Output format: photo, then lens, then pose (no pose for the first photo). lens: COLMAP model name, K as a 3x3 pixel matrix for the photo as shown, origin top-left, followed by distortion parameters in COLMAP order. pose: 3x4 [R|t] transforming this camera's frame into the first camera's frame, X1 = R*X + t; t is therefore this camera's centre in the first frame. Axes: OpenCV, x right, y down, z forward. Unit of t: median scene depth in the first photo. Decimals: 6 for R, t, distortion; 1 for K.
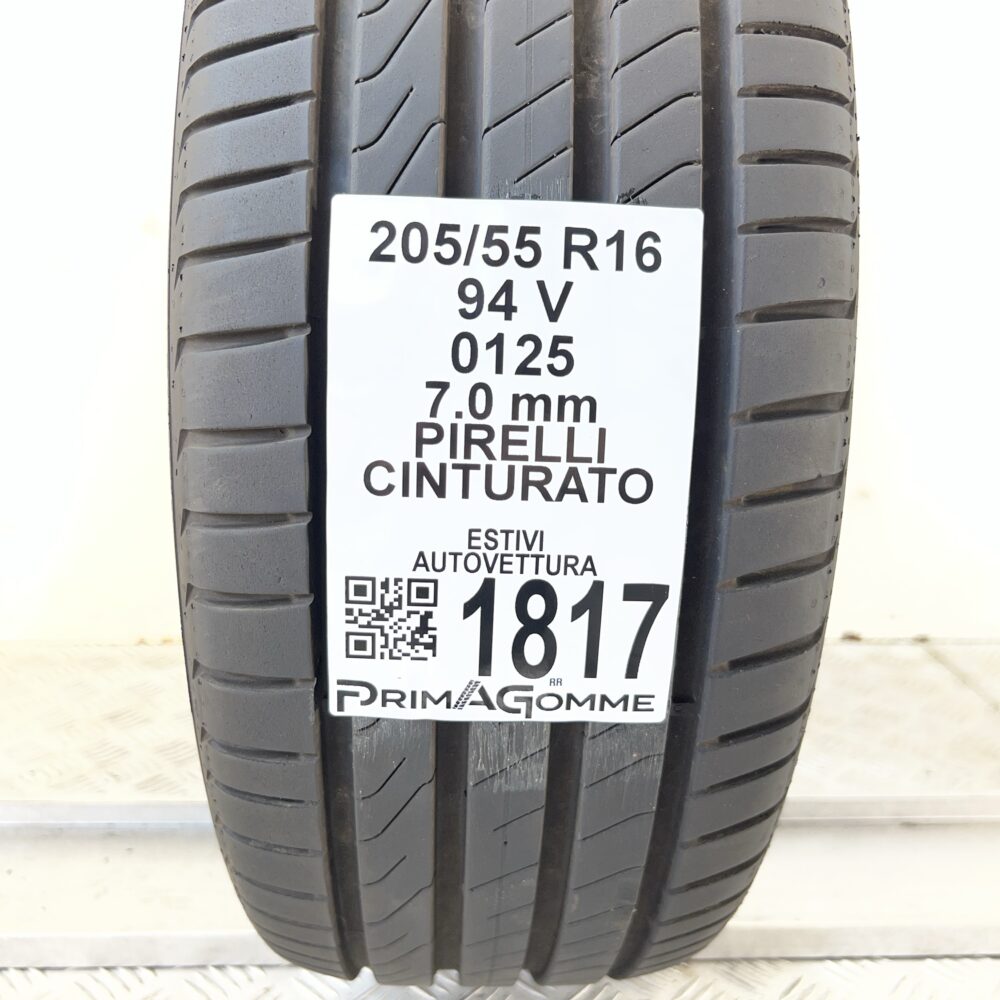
lens RADIAL K [[1207.2, 0, 500.0], [0, 1207.2, 500.0], [0, 0, 1]] dist [0.070647, -0.050744]
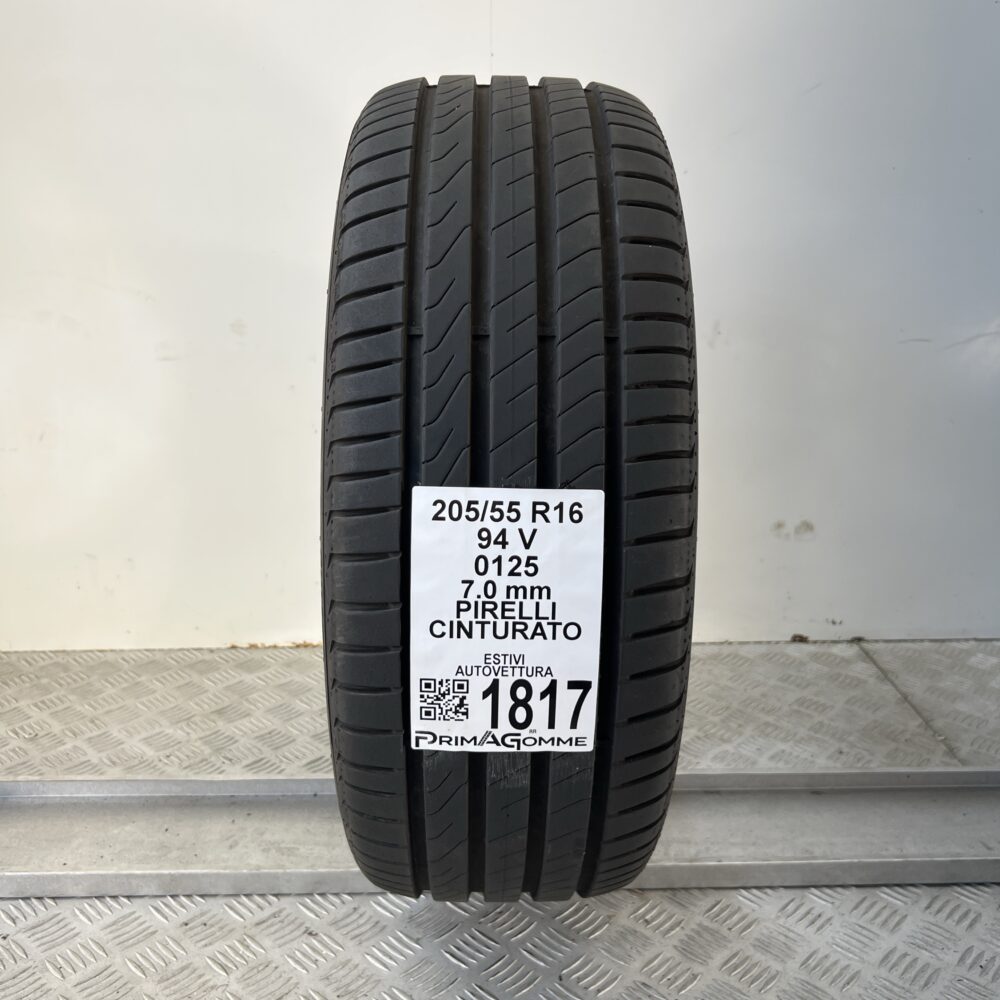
lens RADIAL K [[1207.2, 0, 500.0], [0, 1207.2, 500.0], [0, 0, 1]] dist [0.070647, -0.050744]
pose [[0.999719, -0.010105, -0.021439, 0.040406], [0.010860, 0.999315, 0.035376, -0.278597], [0.021066, -0.035599, 0.999144, -0.871234]]
